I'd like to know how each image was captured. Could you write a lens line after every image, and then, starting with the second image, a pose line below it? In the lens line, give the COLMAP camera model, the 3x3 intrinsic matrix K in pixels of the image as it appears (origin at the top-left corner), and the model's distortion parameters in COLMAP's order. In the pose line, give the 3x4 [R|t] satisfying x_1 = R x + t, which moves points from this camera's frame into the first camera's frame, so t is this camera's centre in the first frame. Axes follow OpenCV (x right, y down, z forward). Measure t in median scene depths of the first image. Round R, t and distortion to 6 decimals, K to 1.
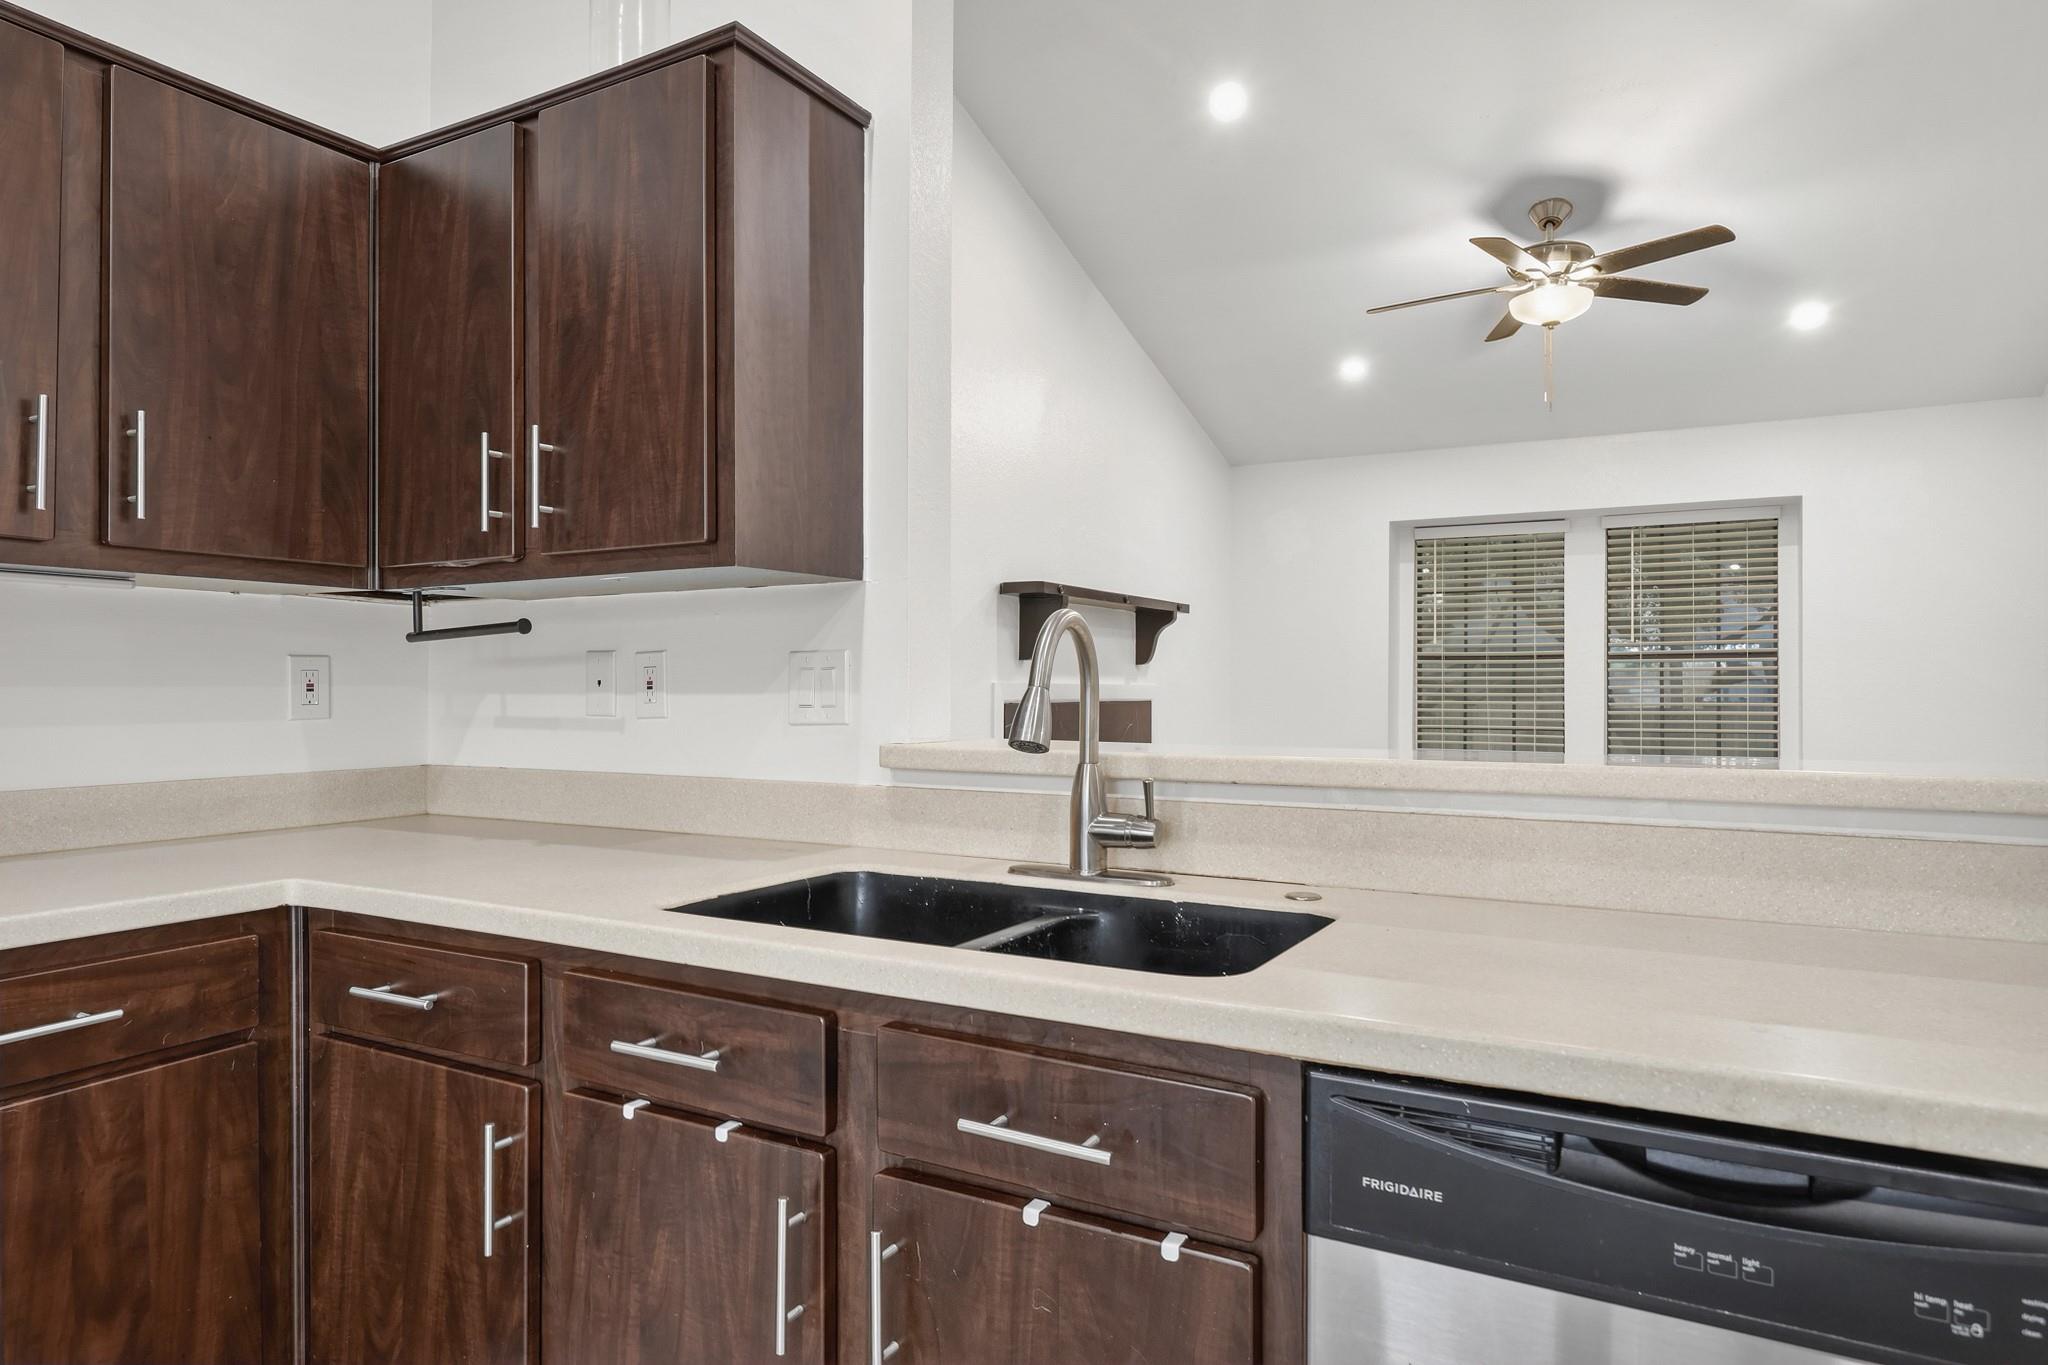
lens RADIAL K [[1213.6, 0, 1029.5], [0, 1213.6, 684.9], [0, 0, 1]] dist [0.003701, -0.000298]
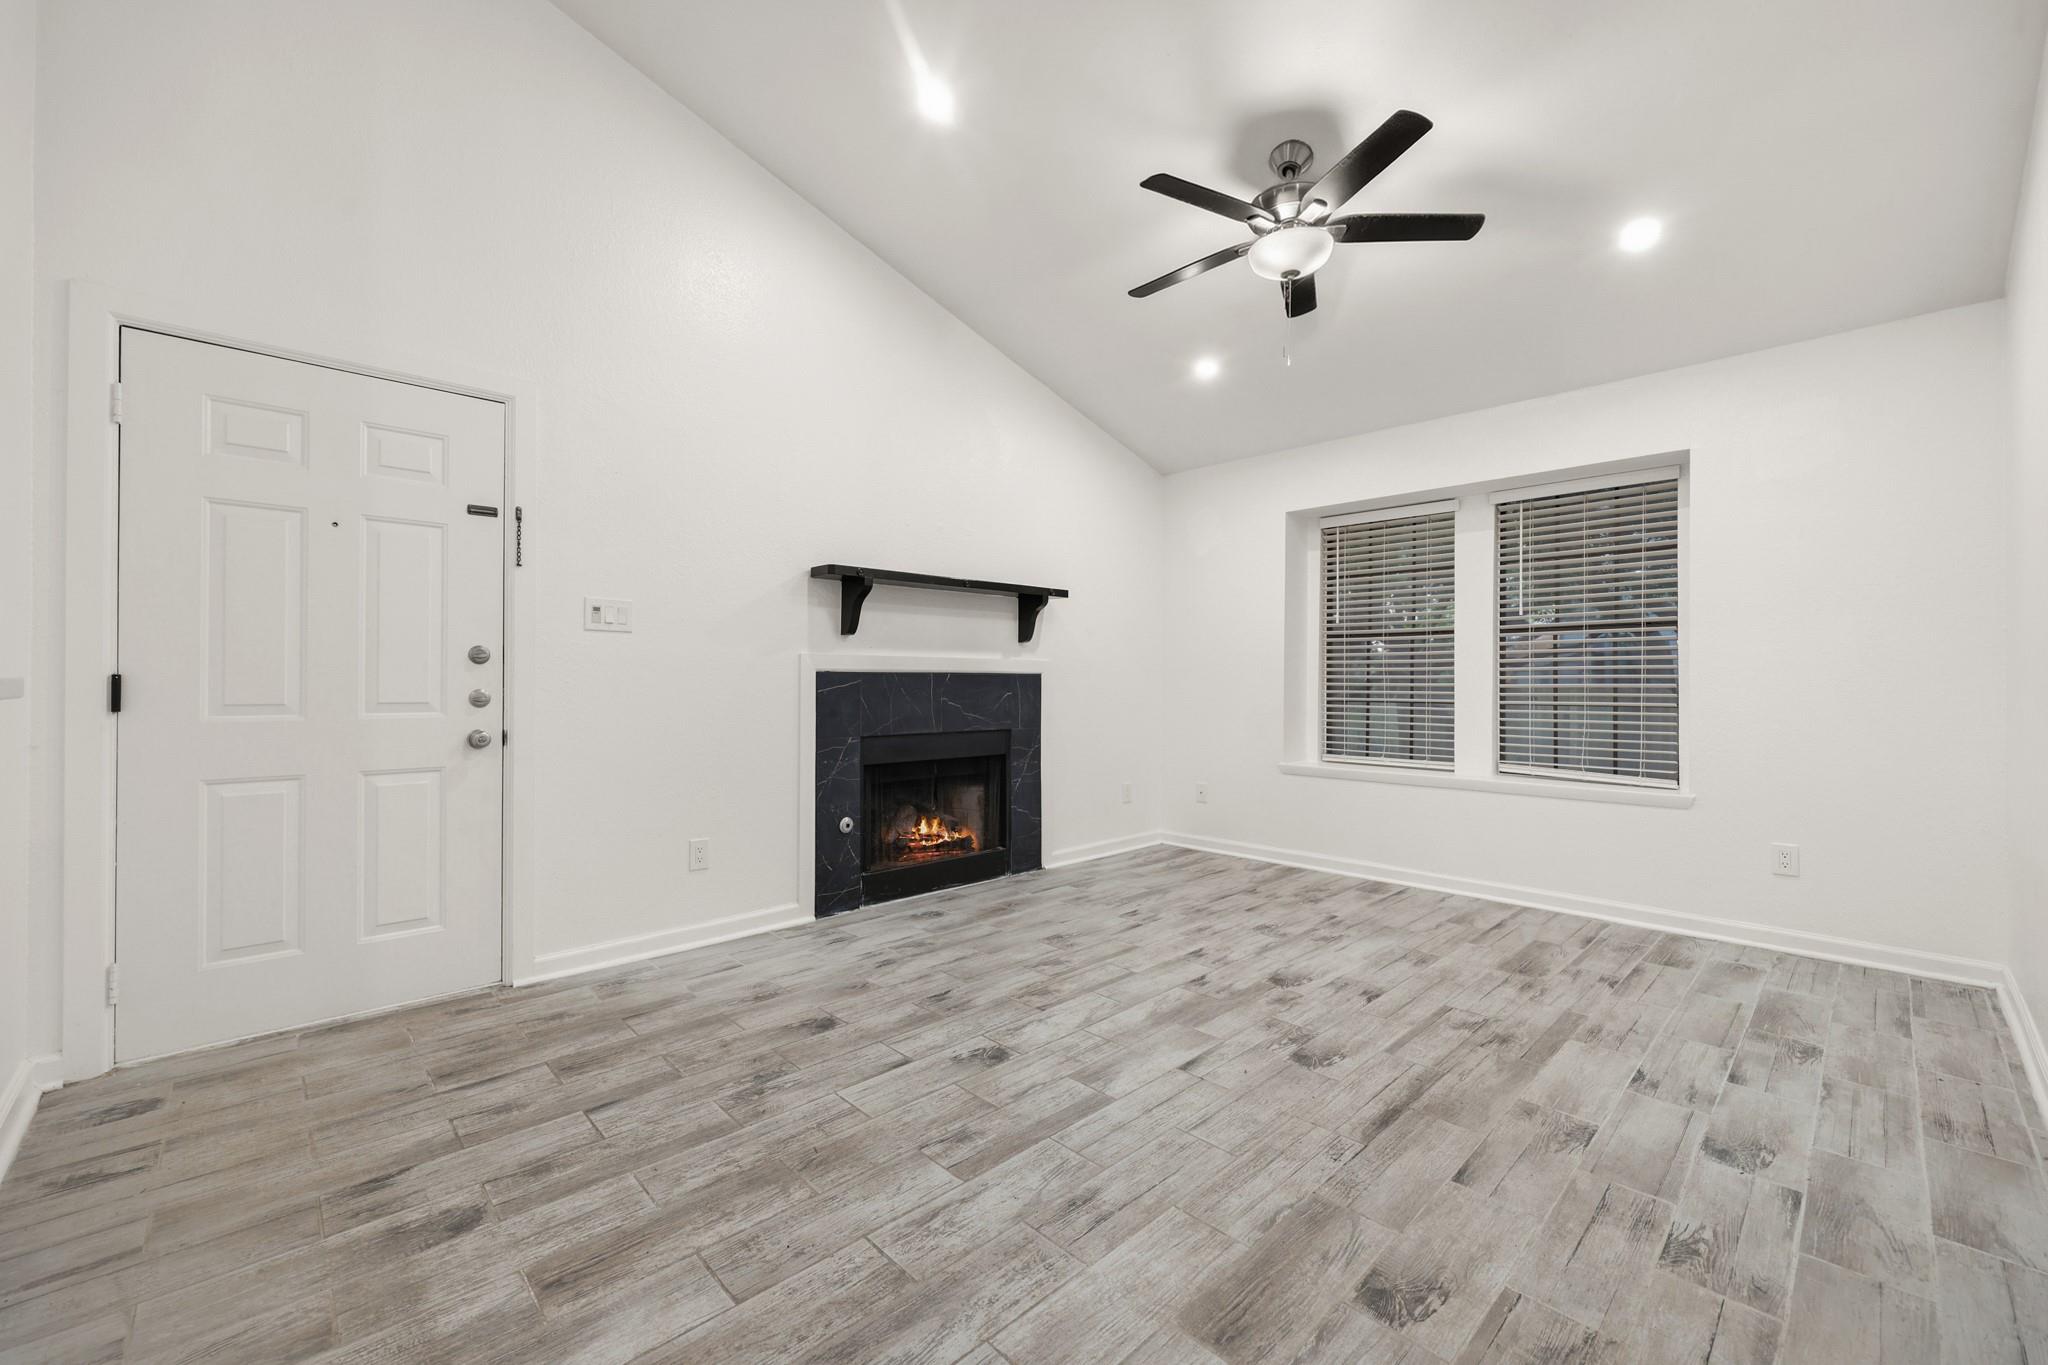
lens RADIAL K [[827.4, 0, 1040.3], [0, 827.4, 682.2], [0, 0, 1]] dist [0.002867, -0.000448]
pose [[0.959001, 0.000312, -0.283403, 0.973975], [0.001055, 0.999989, 0.004672, 0.052201], [0.283401, -0.004779, 0.958990, 0.723912]]
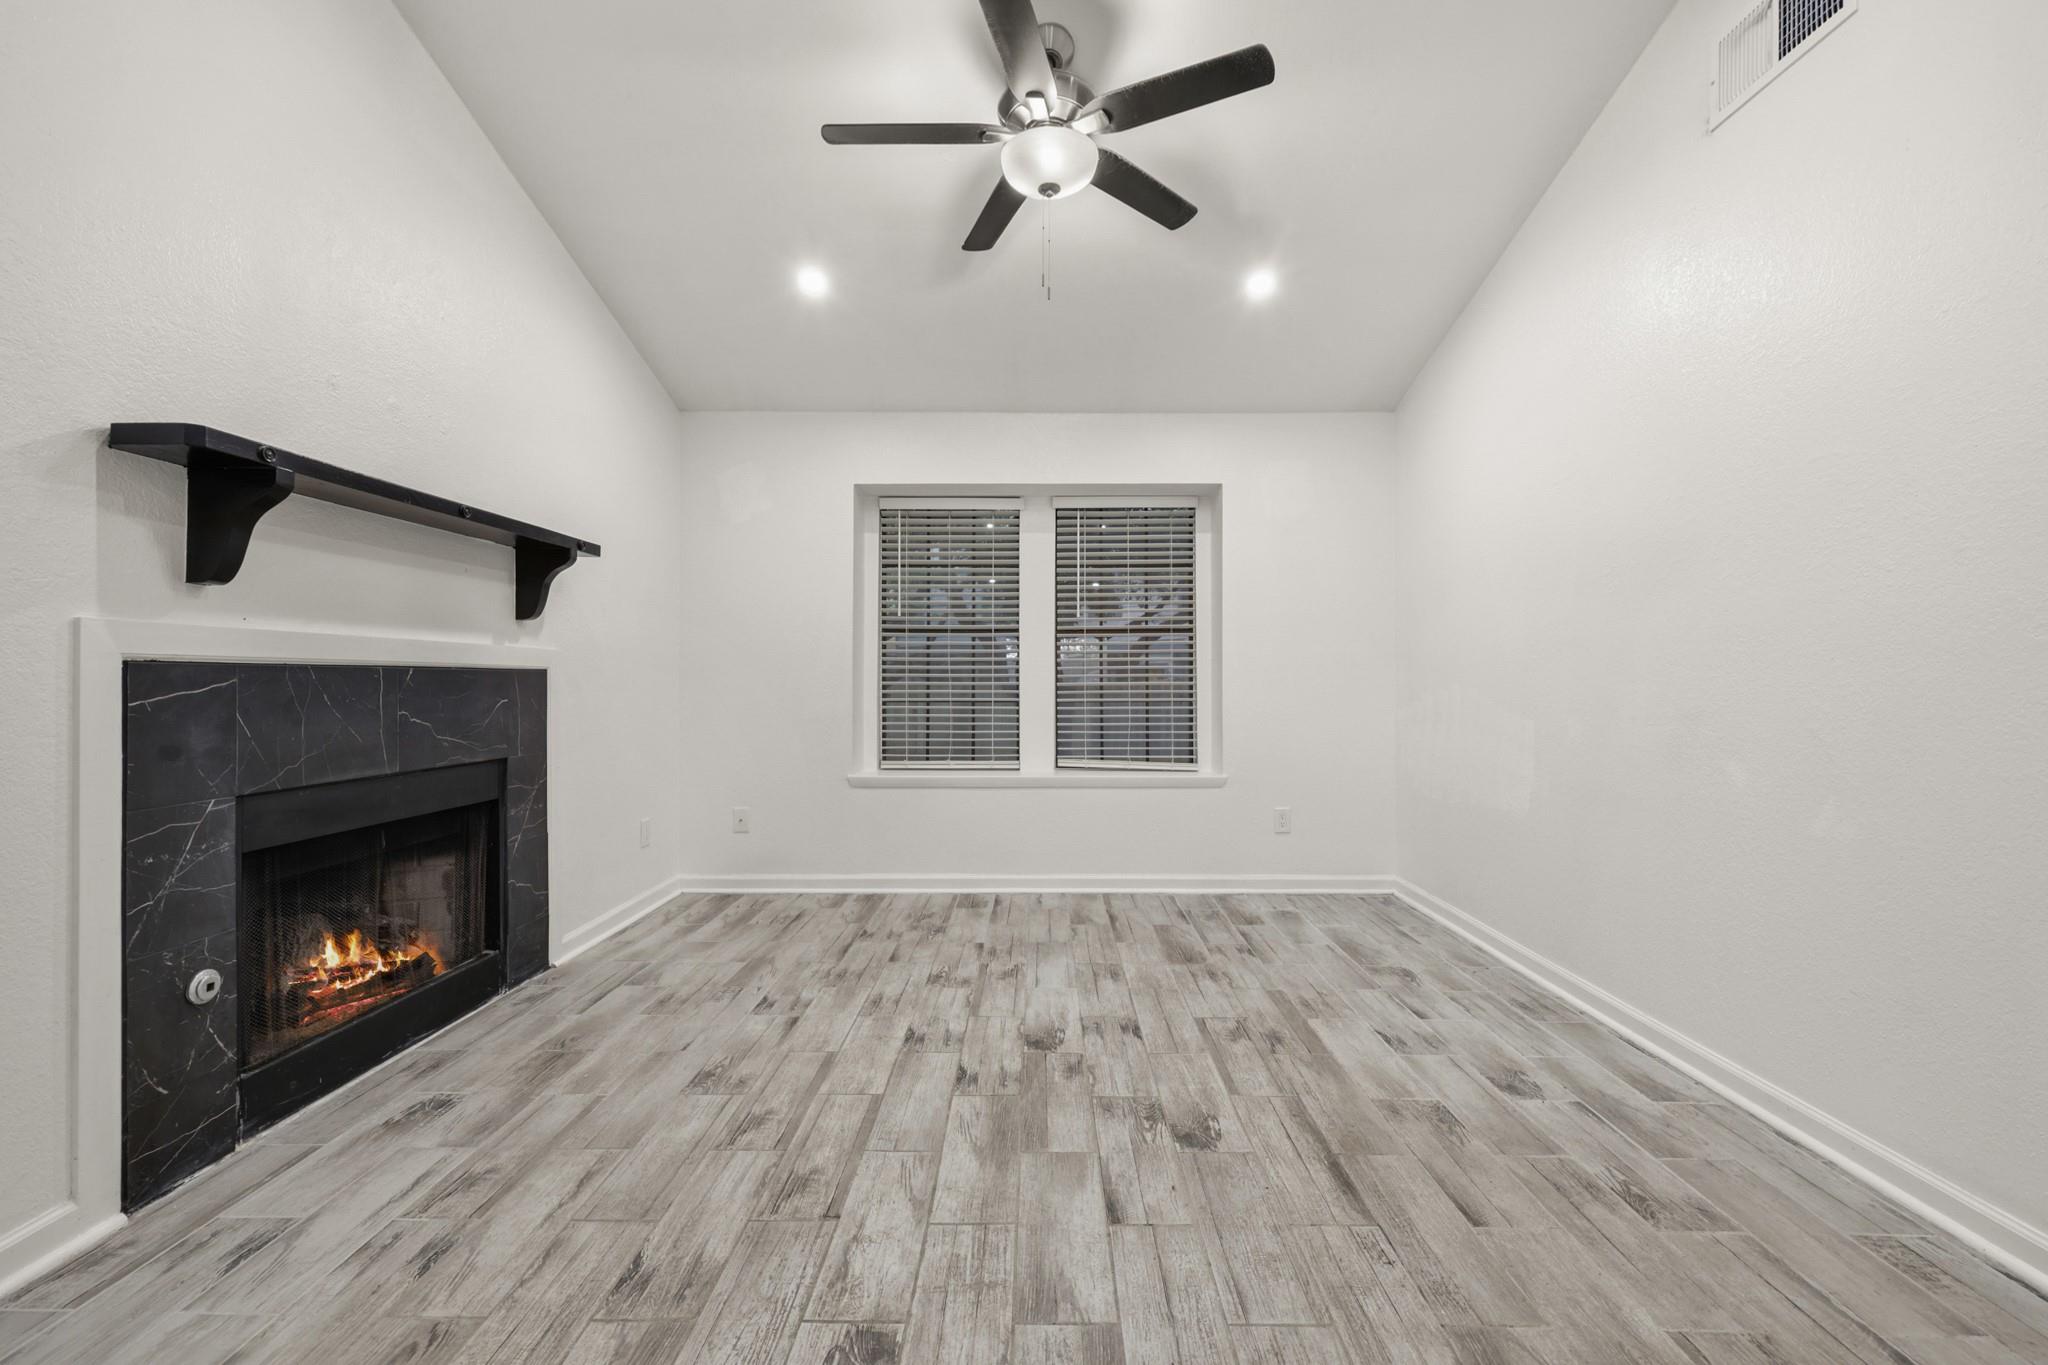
lens RADIAL K [[827.4, 0, 1028.0], [0, 827.4, 680.7], [0, 0, 1]] dist [0.002867, -0.000448]
pose [[0.880533, -0.003272, 0.473973, 0.361265], [0.001593, 0.999991, 0.003944, 0.055060], [-0.473982, -0.002718, 0.880530, 1.210081]]
